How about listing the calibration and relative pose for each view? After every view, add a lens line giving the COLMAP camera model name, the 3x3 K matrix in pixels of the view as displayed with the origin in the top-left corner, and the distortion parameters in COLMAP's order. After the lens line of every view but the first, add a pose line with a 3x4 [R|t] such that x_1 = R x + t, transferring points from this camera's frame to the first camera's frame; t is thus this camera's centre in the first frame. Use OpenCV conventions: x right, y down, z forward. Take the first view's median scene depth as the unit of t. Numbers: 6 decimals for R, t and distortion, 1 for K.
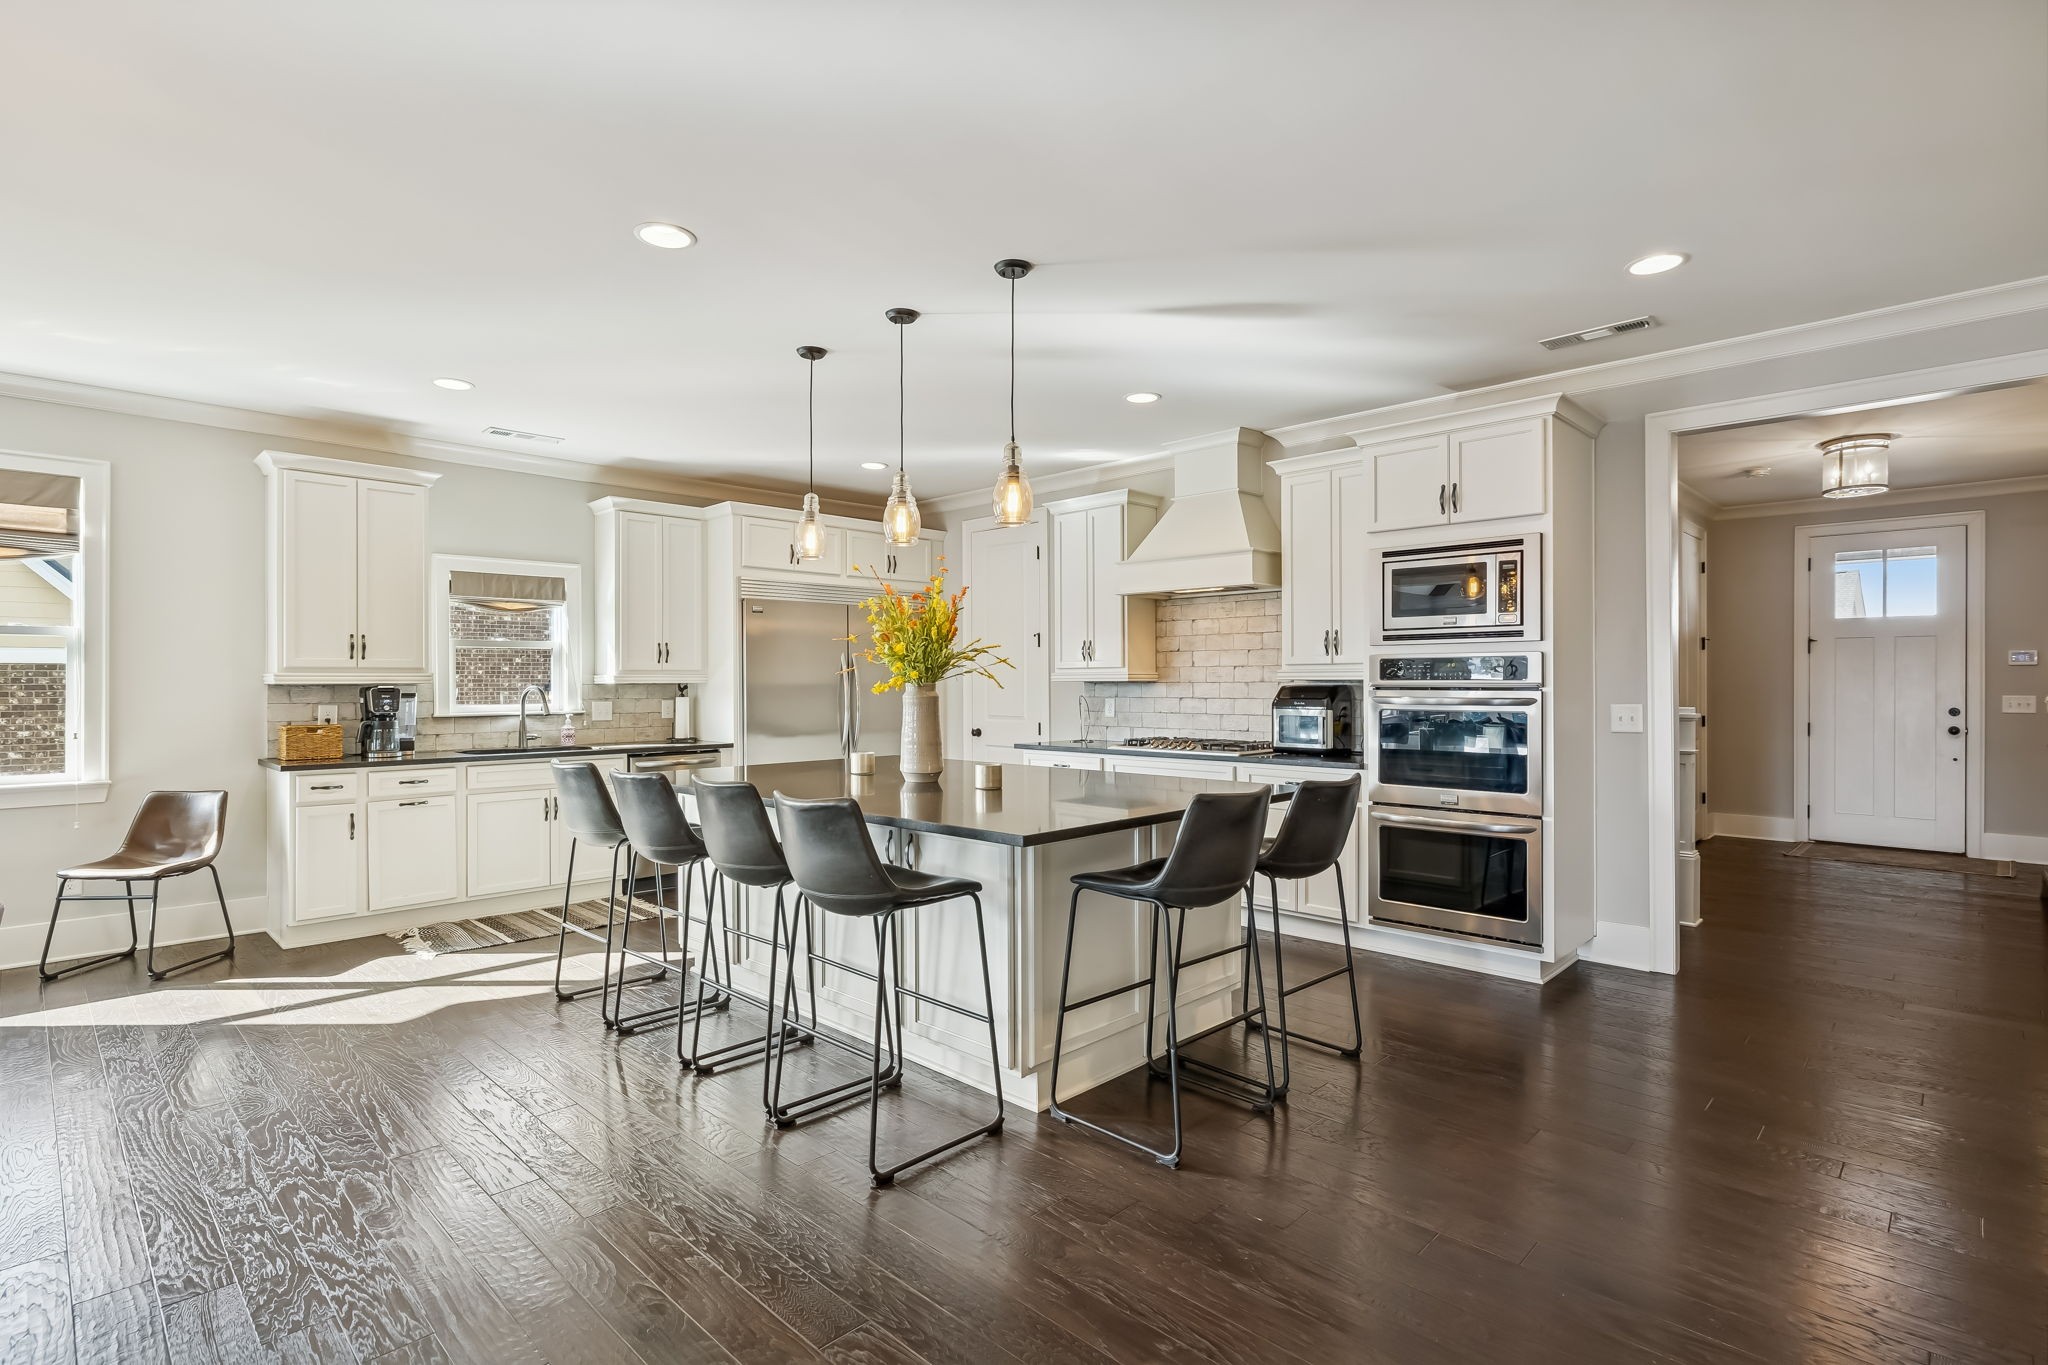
lens RADIAL K [[999.4, 0, 1037.1], [0, 999.4, 676.9], [0, 0, 1]] dist [-0.001434, -0.000247]
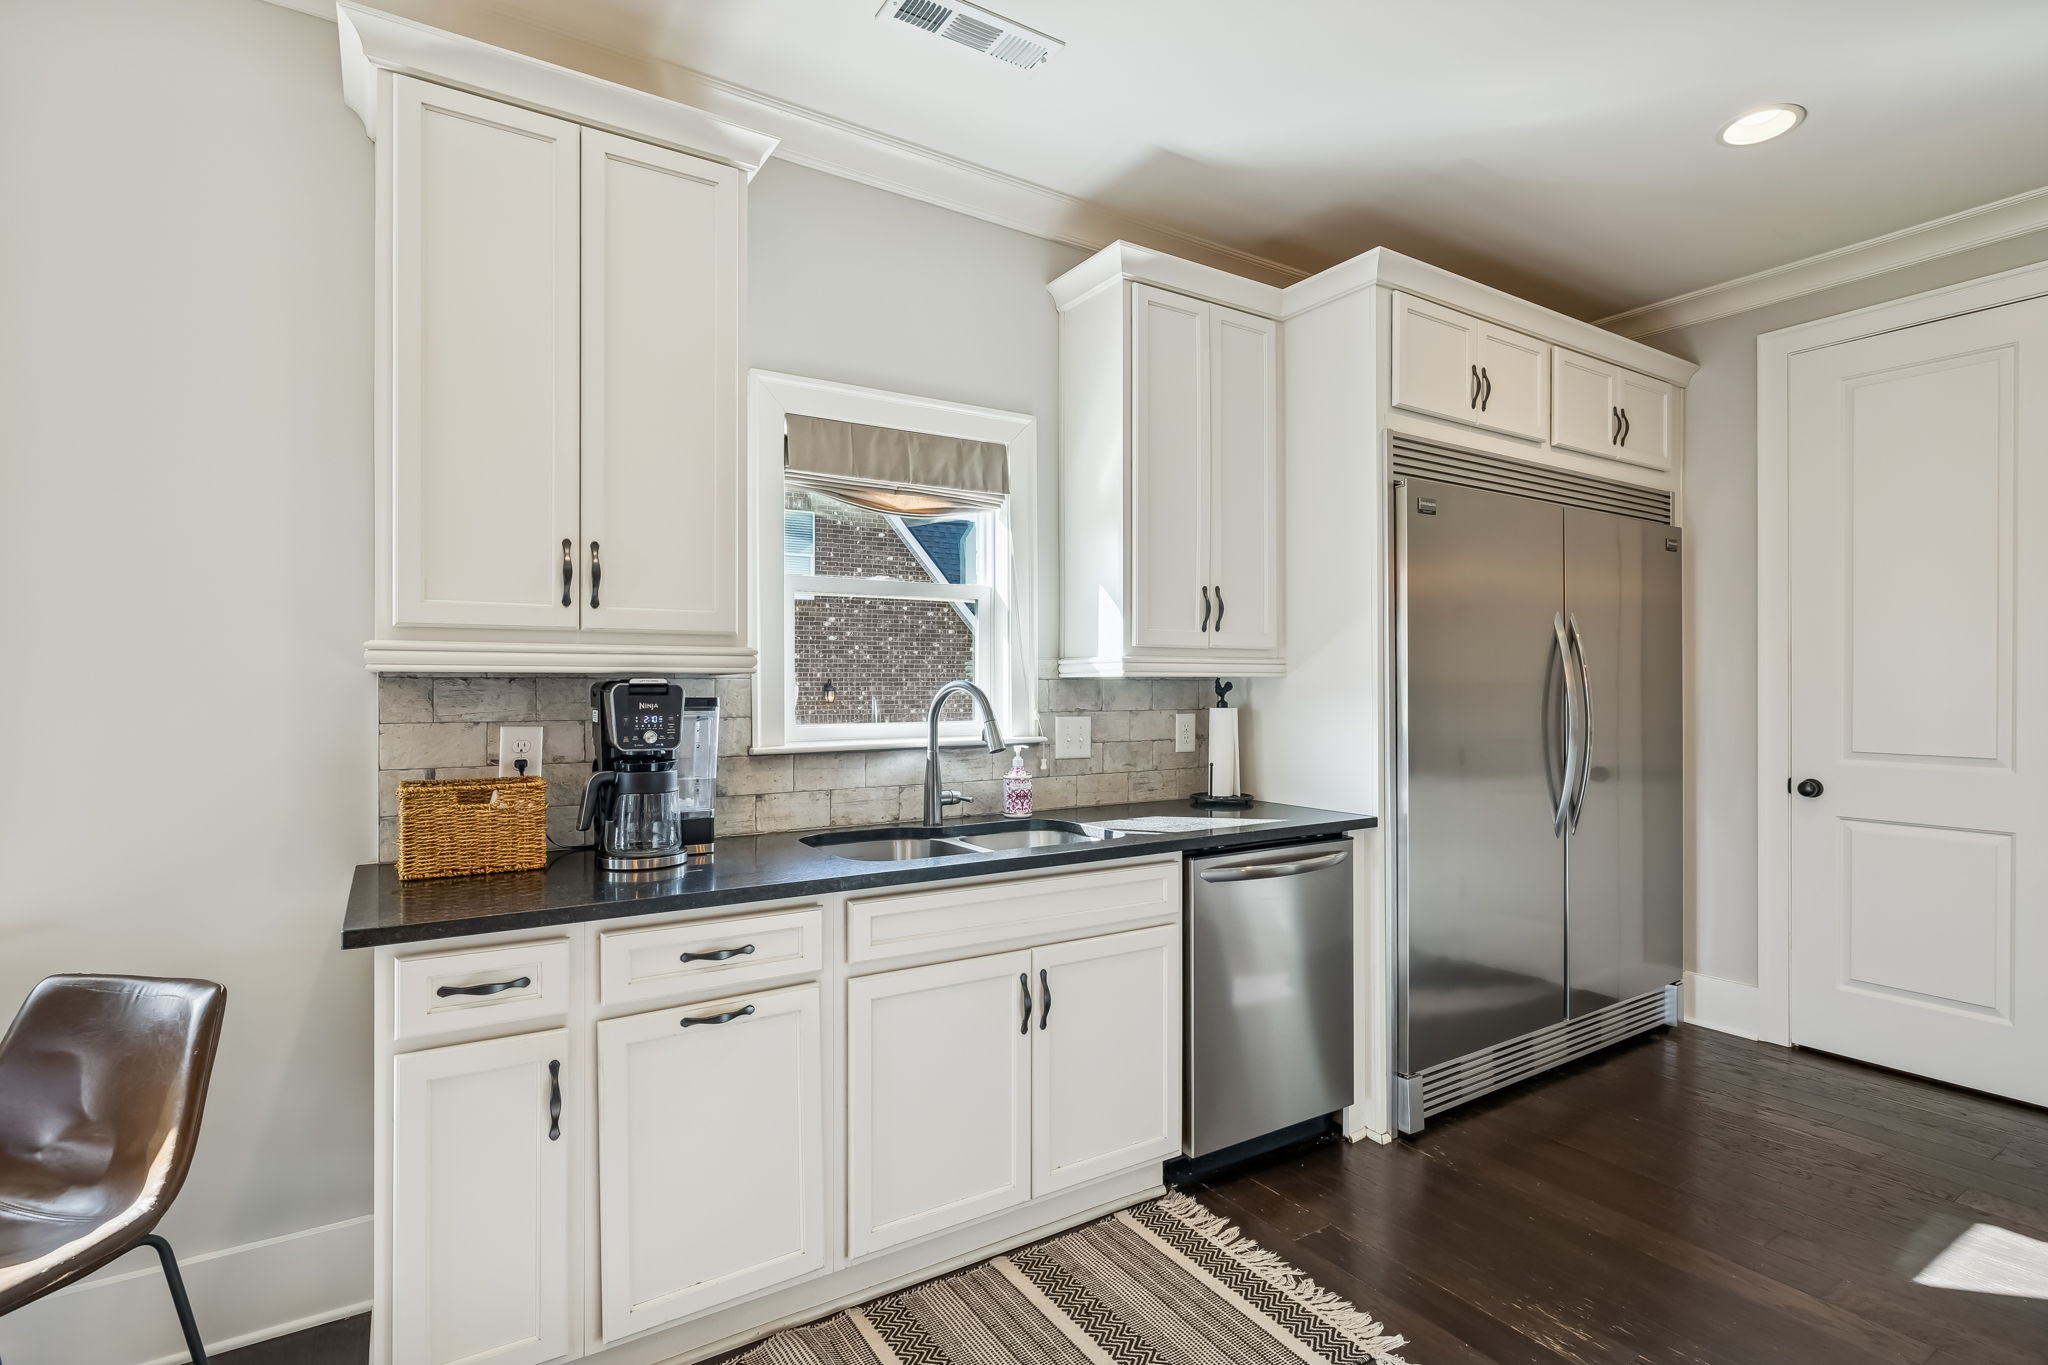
lens RADIAL K [[983.6, 0, 1029.3], [0, 983.6, 682.4], [0, 0, 1]] dist [-0.003951, 0.000491]
pose [[0.975569, 0.003633, -0.219662, -0.409748], [-0.002639, 0.999985, 0.004818, 0.007825], [0.219676, -0.004120, 0.975564, 0.637284]]
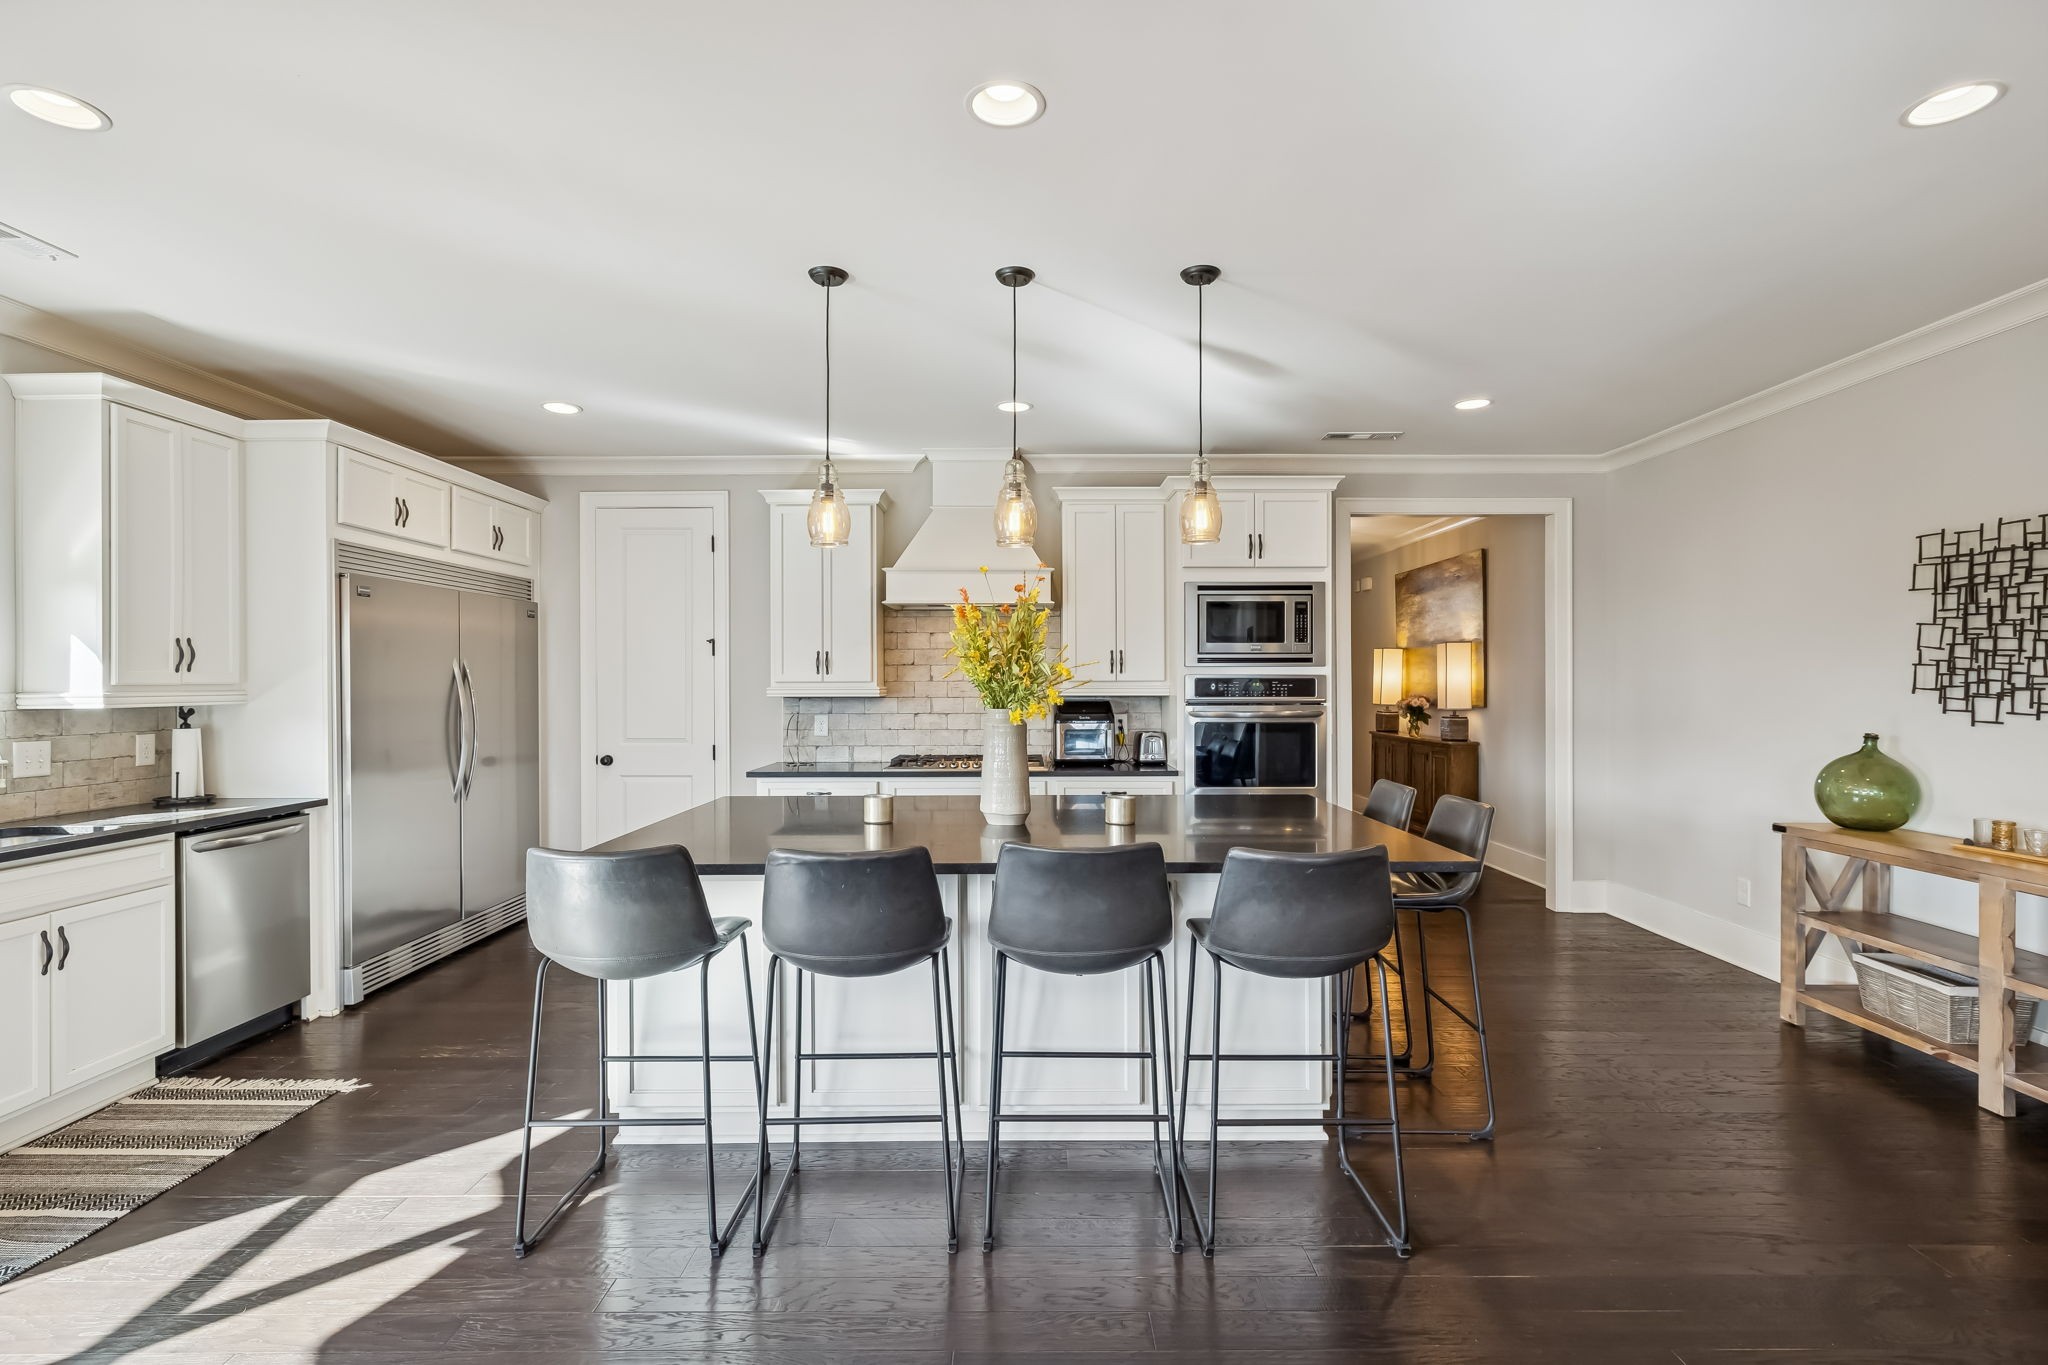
lens RADIAL K [[983.6, 0, 1029.3], [0, 983.6, 682.4], [0, 0, 1]] dist [-0.003951, 0.000491]
pose [[0.713302, 0.001052, 0.700856, -0.486494], [-0.003476, 0.999992, 0.002037, -0.012263], [-0.700848, -0.003889, 0.713300, 0.272188]]
